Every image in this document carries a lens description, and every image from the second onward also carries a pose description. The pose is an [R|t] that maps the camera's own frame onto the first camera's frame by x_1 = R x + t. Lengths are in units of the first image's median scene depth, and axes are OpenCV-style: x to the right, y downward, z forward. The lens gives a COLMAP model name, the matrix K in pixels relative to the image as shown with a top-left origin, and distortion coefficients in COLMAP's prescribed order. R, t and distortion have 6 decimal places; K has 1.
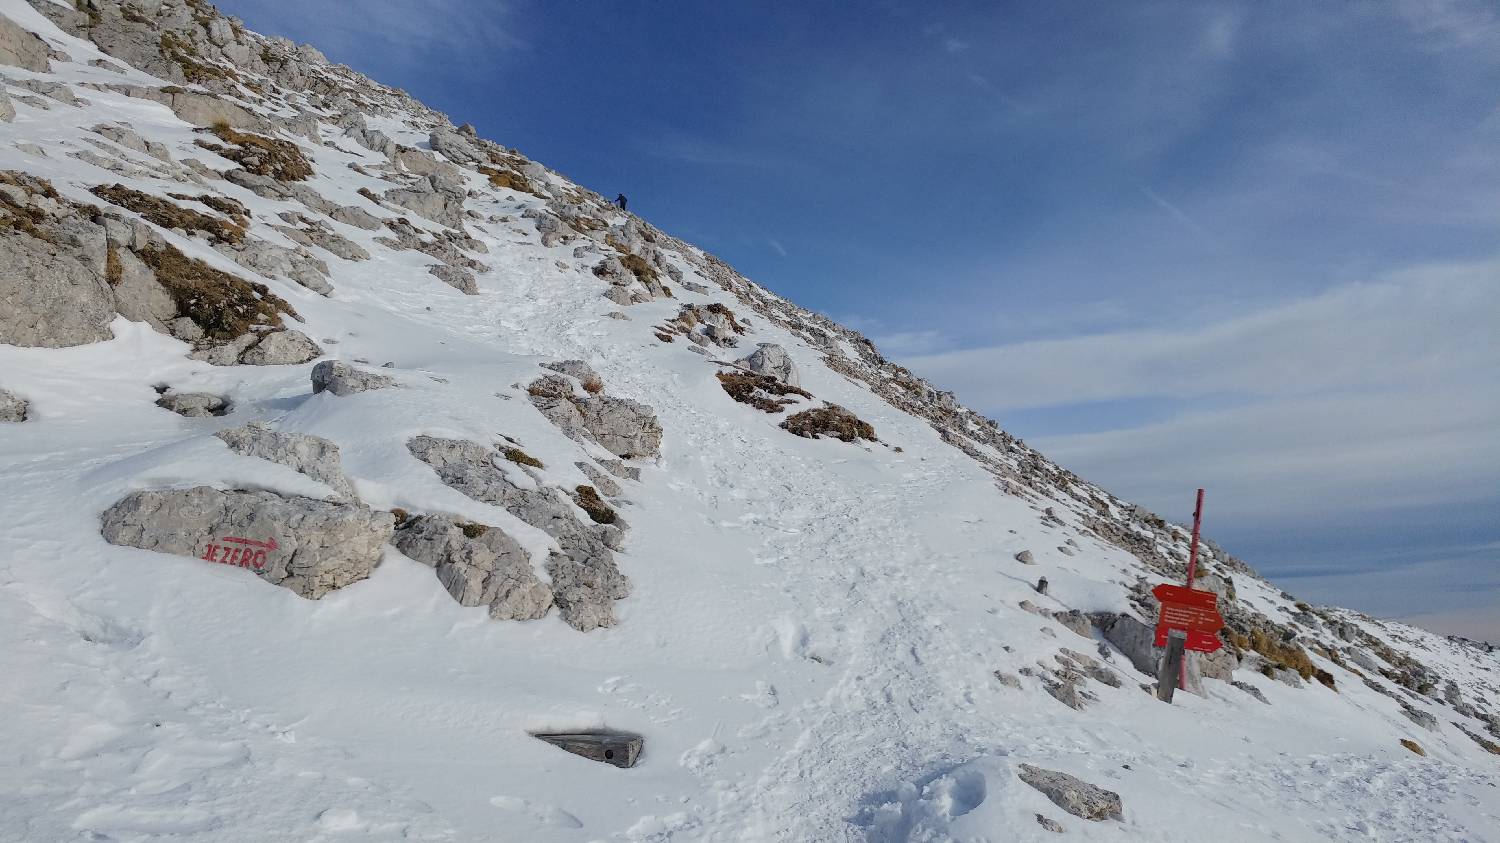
lens RADIAL K [[1072.8, 0, 748.7], [0, 1072.8, 422.0], [0, 0, 1]] dist [-0.001425, 0.008905]
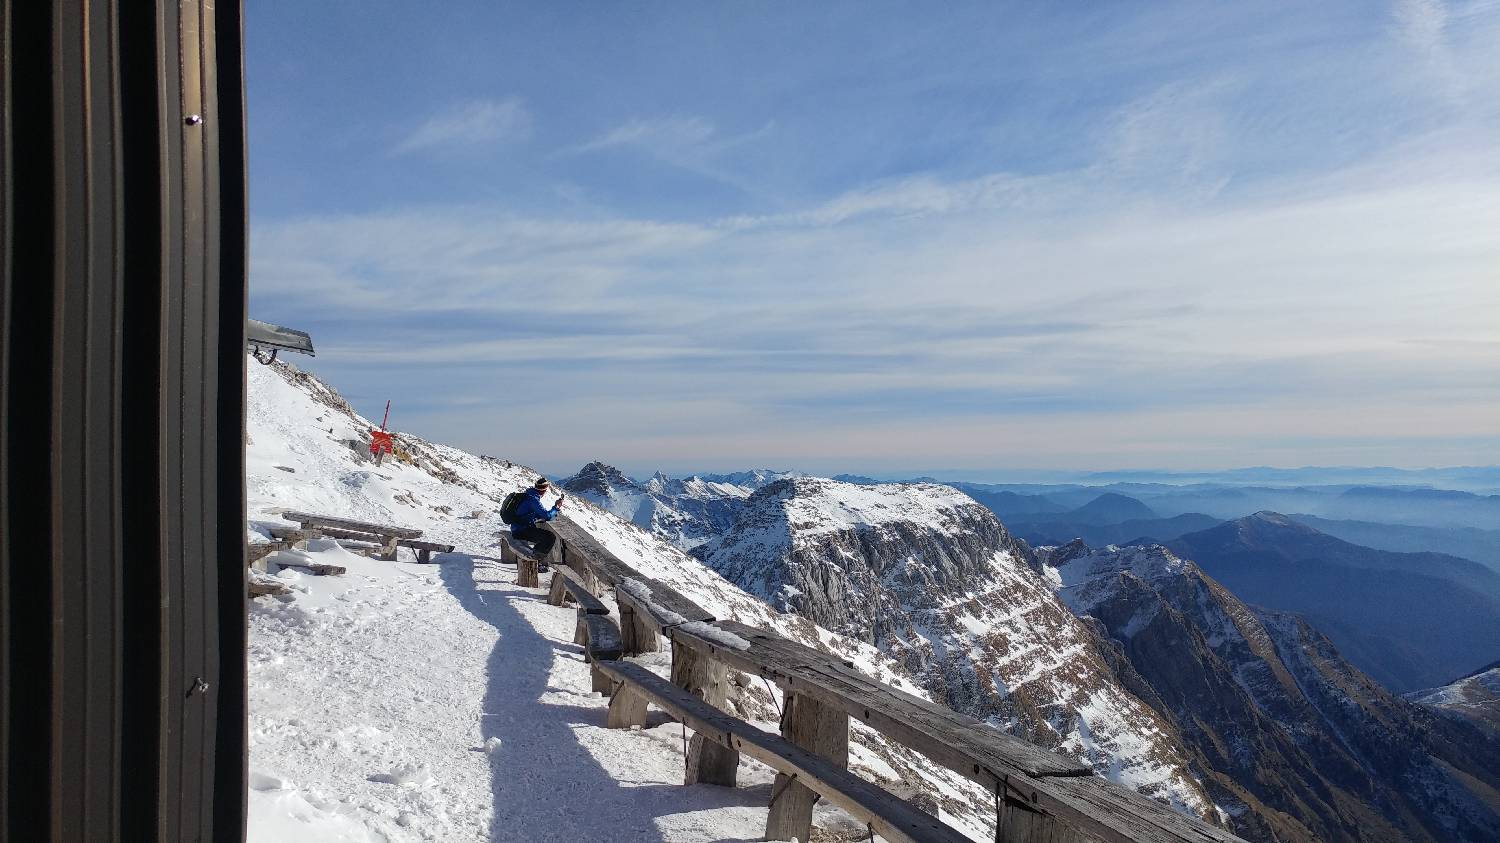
lens RADIAL K [[1072.8, 0, 746.1], [0, 1072.8, 423.7], [0, 0, 1]] dist [-0.001425, 0.008905]
pose [[0.689897, 0.014158, 0.723769, -0.860088], [-0.132784, 0.985320, 0.107296, -0.264402], [-0.711625, -0.170129, 0.681649, -1.429636]]
